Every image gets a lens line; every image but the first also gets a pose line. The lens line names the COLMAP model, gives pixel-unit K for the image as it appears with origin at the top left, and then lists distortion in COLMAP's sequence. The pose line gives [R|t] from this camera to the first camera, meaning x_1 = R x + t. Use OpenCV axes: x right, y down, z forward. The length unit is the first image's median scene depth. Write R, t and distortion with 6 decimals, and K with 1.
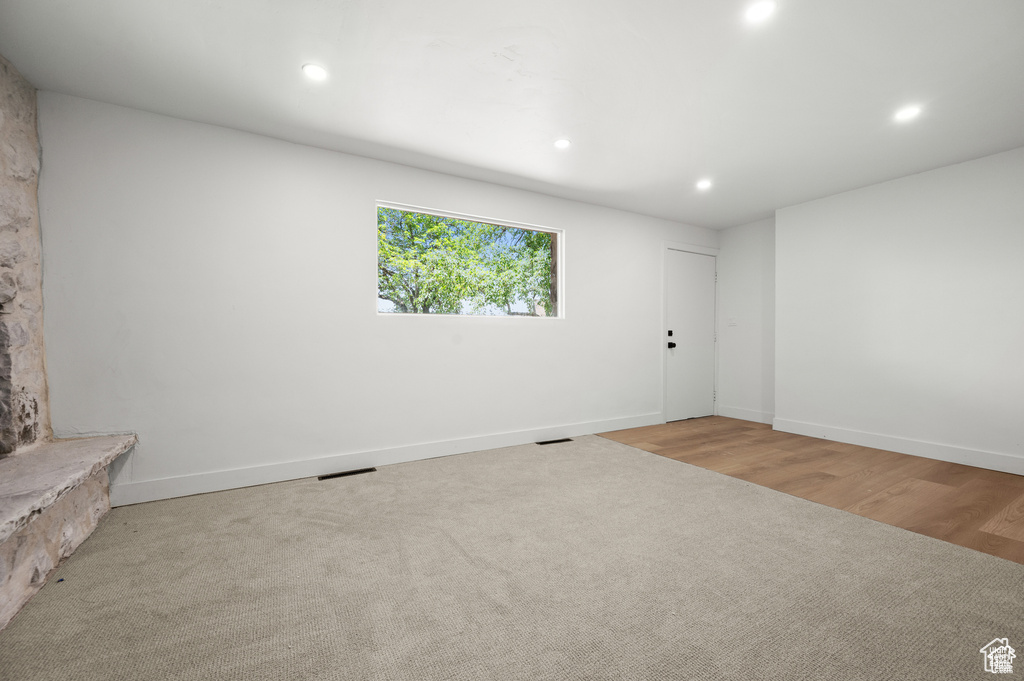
lens RADIAL K [[405.2, 0, 514.8], [0, 405.2, 338.4], [0, 0, 1]] dist [-0.002099, -0.000648]
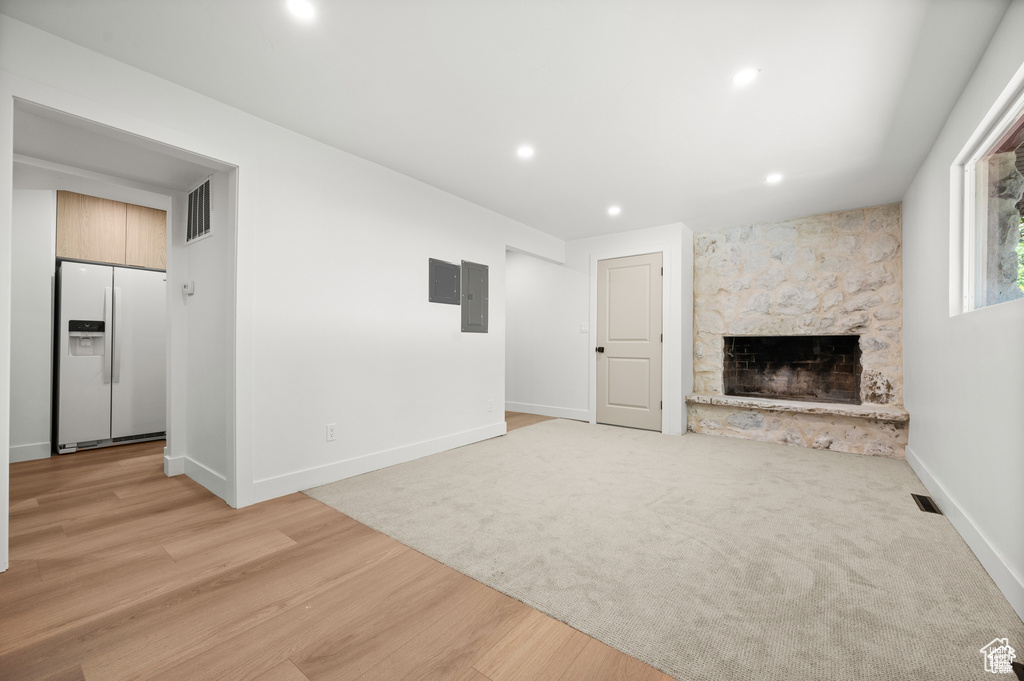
lens RADIAL K [[405.2, 0, 512.5], [0, 405.2, 343.0], [0, 0, 1]] dist [-0.002099, -0.000648]
pose [[-0.920970, -0.008144, -0.389548, 0.832409], [-0.008551, 0.999963, -0.000688, -0.001050], [0.389540, 0.002697, -0.921006, 1.633207]]
